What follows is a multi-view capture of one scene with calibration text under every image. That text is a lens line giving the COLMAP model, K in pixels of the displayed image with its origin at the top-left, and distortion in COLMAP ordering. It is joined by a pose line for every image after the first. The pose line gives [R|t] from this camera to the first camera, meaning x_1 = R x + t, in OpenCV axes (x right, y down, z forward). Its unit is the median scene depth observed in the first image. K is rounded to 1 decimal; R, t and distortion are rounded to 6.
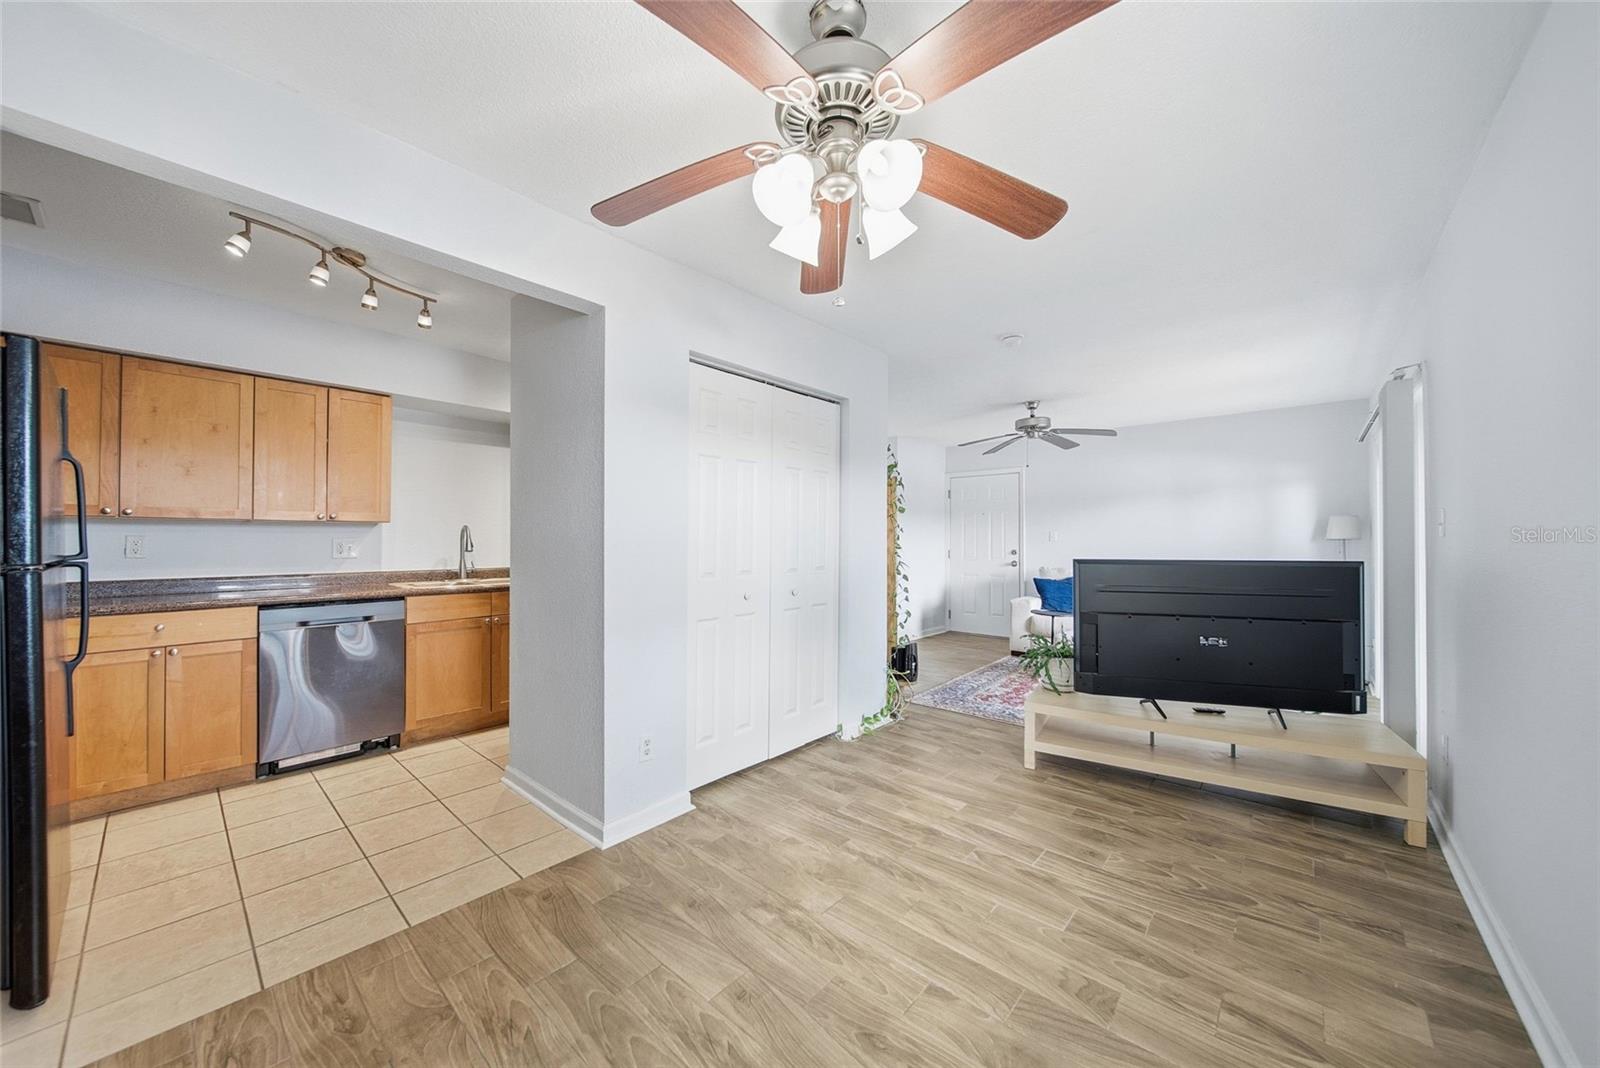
lens RADIAL K [[576.5, 0, 805.8], [0, 576.5, 535.1], [0, 0, 1]] dist [-0.001939, -0.000561]
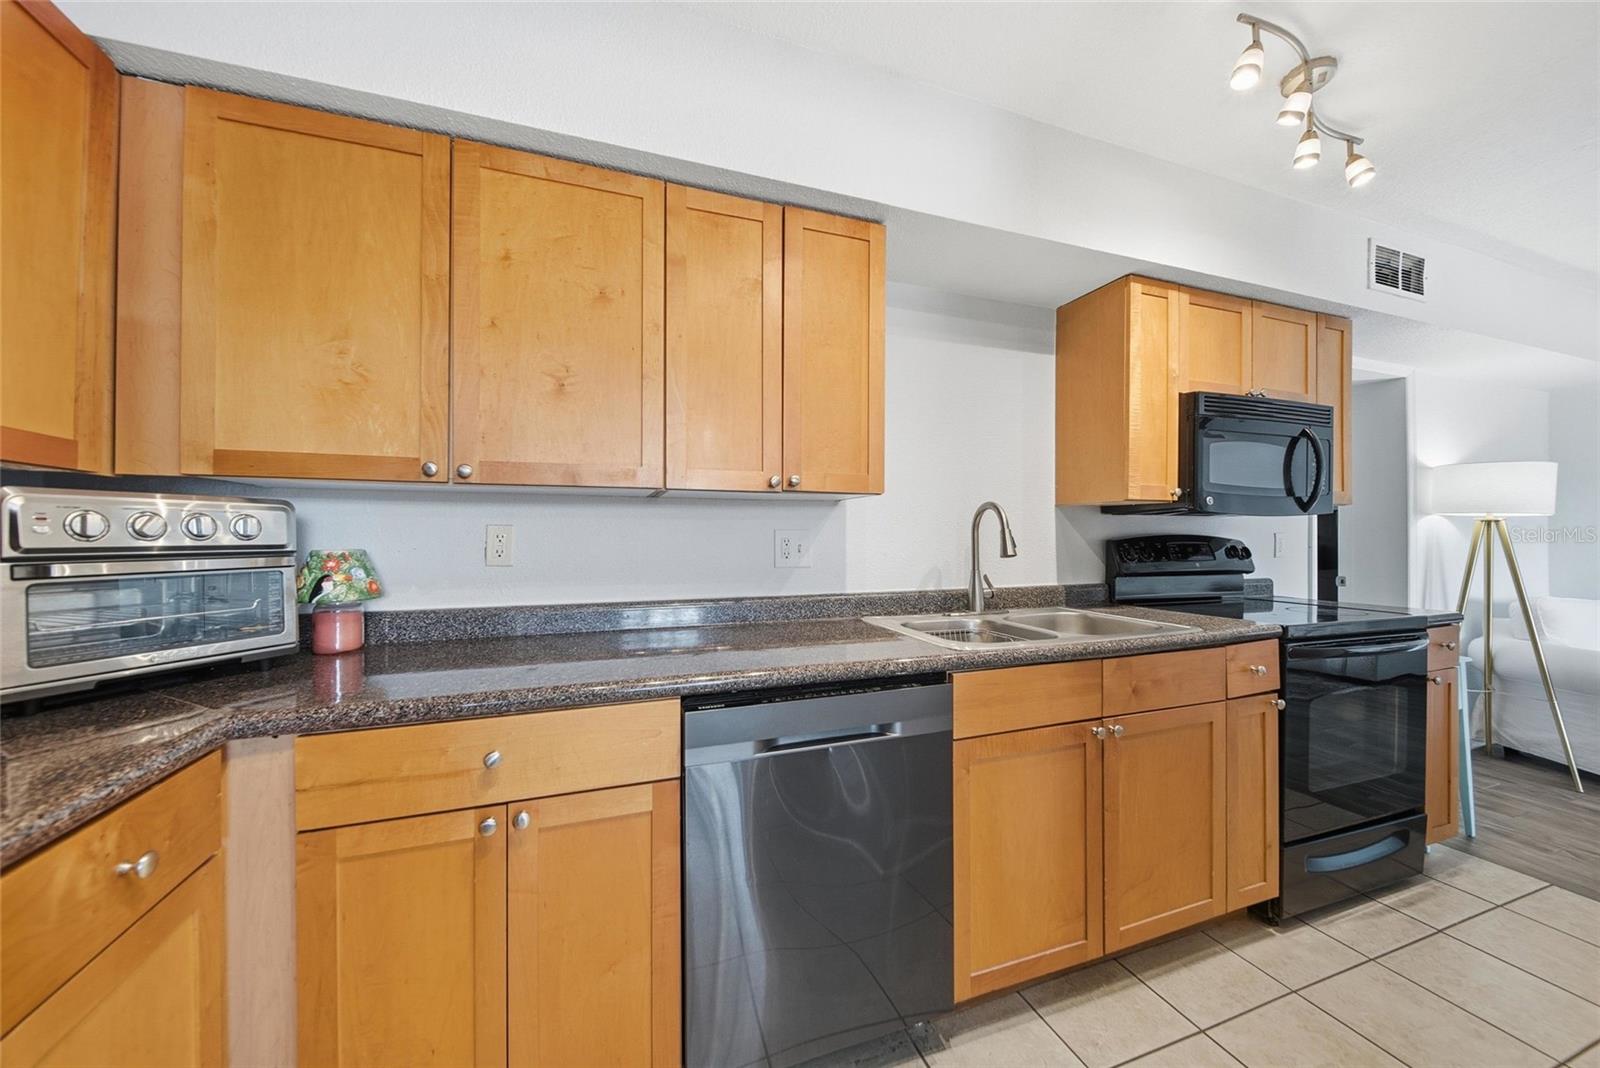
lens RADIAL K [[576.5, 0, 799.6], [0, 576.5, 534.8], [0, 0, 1]] dist [-0.001939, -0.000561]
pose [[0.872030, 0.001031, -0.489452, -0.653059], [0.004830, 0.999931, 0.010711, 0.006110], [0.489429, -0.011704, 0.871965, 0.661077]]
